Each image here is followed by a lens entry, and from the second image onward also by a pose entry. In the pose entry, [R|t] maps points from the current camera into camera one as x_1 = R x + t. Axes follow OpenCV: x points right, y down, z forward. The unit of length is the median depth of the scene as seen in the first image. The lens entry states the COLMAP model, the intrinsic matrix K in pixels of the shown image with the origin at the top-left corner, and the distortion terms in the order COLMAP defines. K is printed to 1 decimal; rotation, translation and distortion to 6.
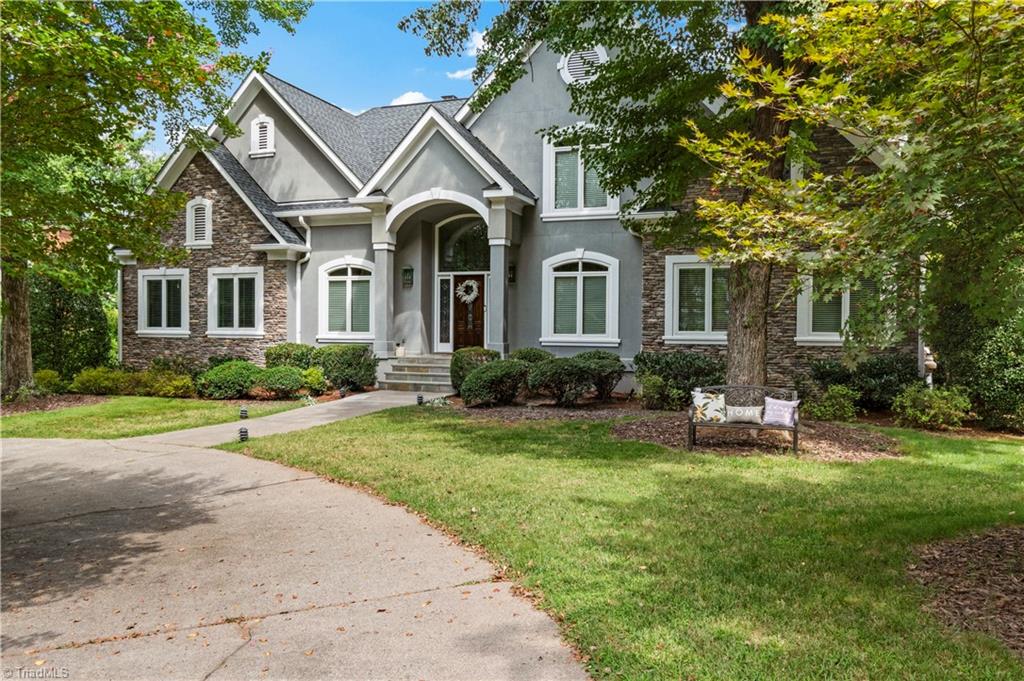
lens RADIAL K [[732.1, 0, 513.9], [0, 732.1, 338.7], [0, 0, 1]] dist [-0.007462, 0.006318]
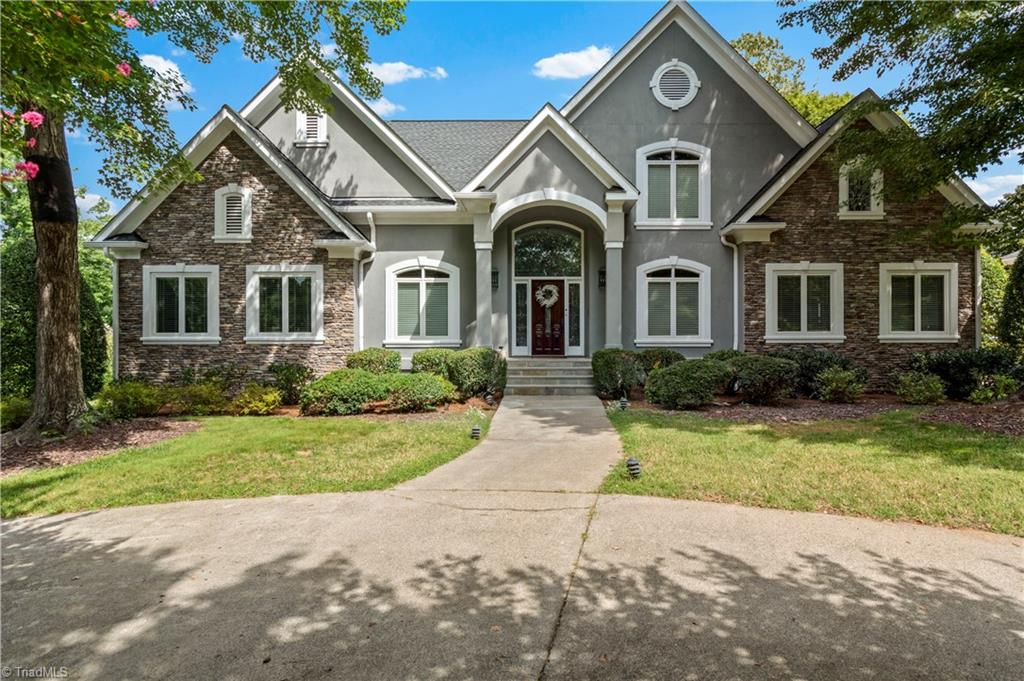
lens RADIAL K [[539.1, 0, 515.5], [0, 539.1, 341.5], [0, 0, 1]] dist [0.002344, -0.001123]
pose [[0.942590, -0.007679, 0.333865, -0.347353], [0.012940, 0.999825, -0.013537, 0.008739], [-0.333702, 0.017080, 0.942524, 0.293824]]
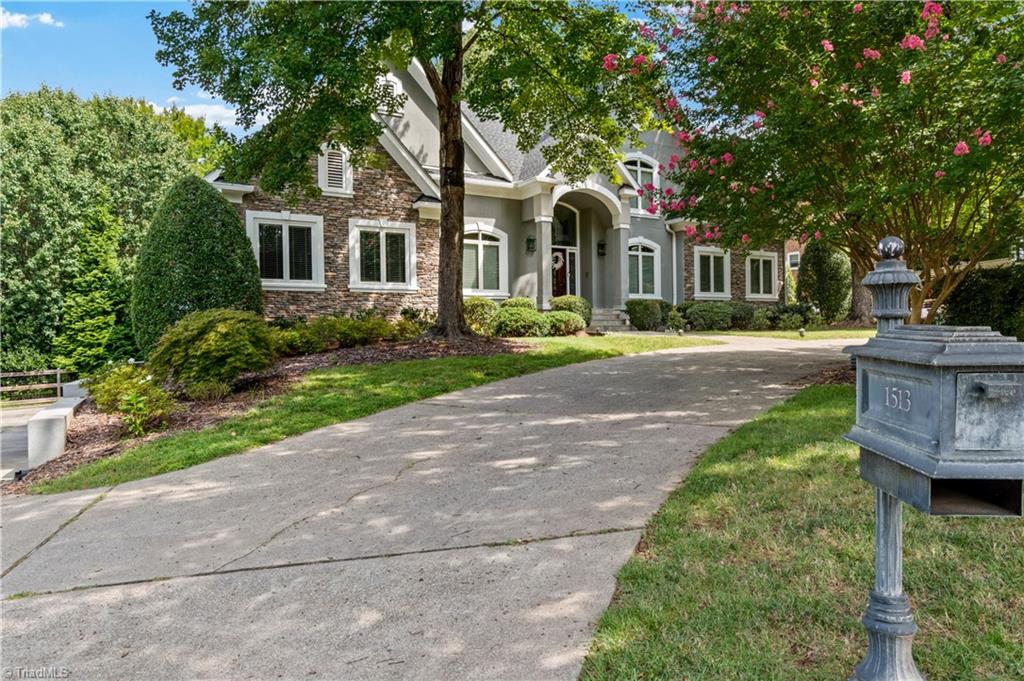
lens RADIAL K [[700.4, 0, 513.6], [0, 700.4, 344.6], [0, 0, 1]] dist [-0.011035, 0.010996]
pose [[0.617236, -0.026097, 0.786345, -1.056038], [0.024998, 0.999596, 0.013552, 0.063065], [-0.786381, 0.011292, 0.617638, 0.286846]]
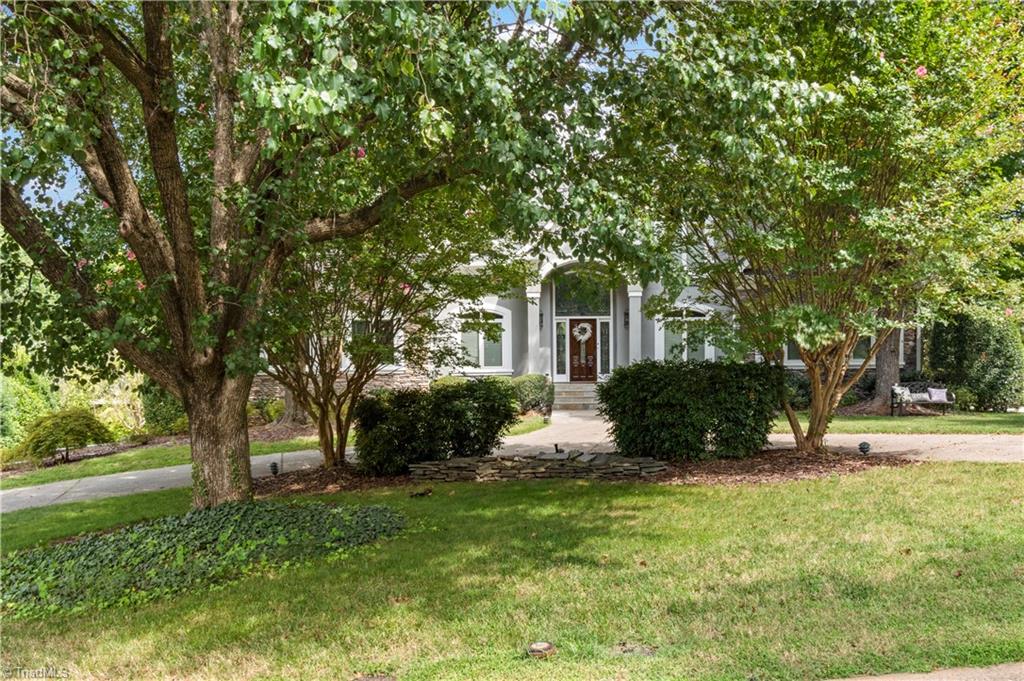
lens RADIAL K [[880.0, 0, 521.9], [0, 880.0, 347.2], [0, 0, 1]] dist [0.038132, 0.000728]
pose [[0.940684, -0.003035, 0.339271, -0.644808], [0.021051, 0.998555, -0.049434, 0.031135], [-0.338631, 0.053644, 0.939389, -0.351915]]
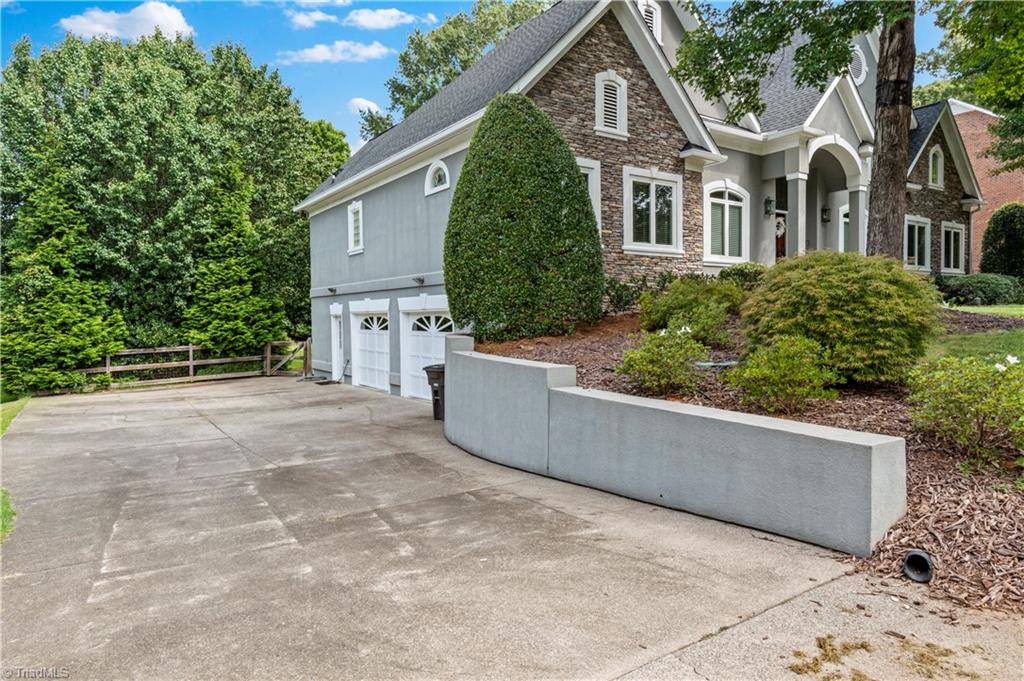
lens RADIAL K [[650.2, 0, 506.1], [0, 650.2, 329.9], [0, 0, 1]] dist [-0.002430, -0.002035]
pose [[0.581666, -0.028091, 0.812943, -1.123067], [0.017854, 0.999604, 0.021766, 0.066698], [-0.813232, 0.001854, 0.581937, 0.729810]]
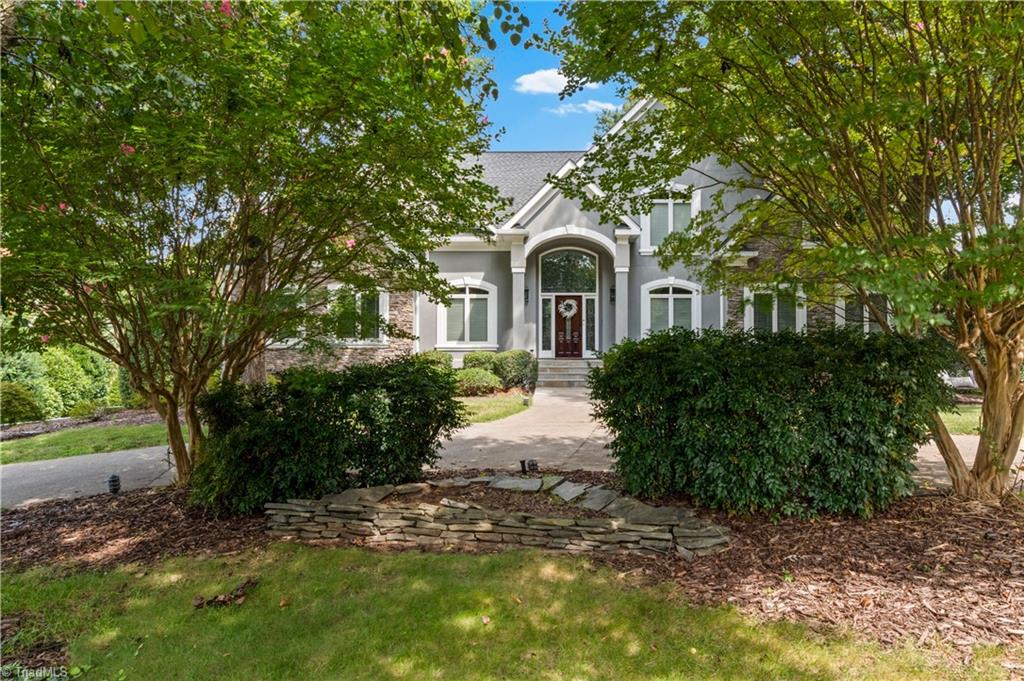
lens RADIAL K [[650.2, 0, 510.2], [0, 650.2, 337.7], [0, 0, 1]] dist [-0.002430, -0.002035]
pose [[0.947750, 0.001704, 0.319010, -0.493990], [0.010607, 0.999265, -0.036849, 0.023677], [-0.318838, 0.038308, 0.947035, -0.014258]]
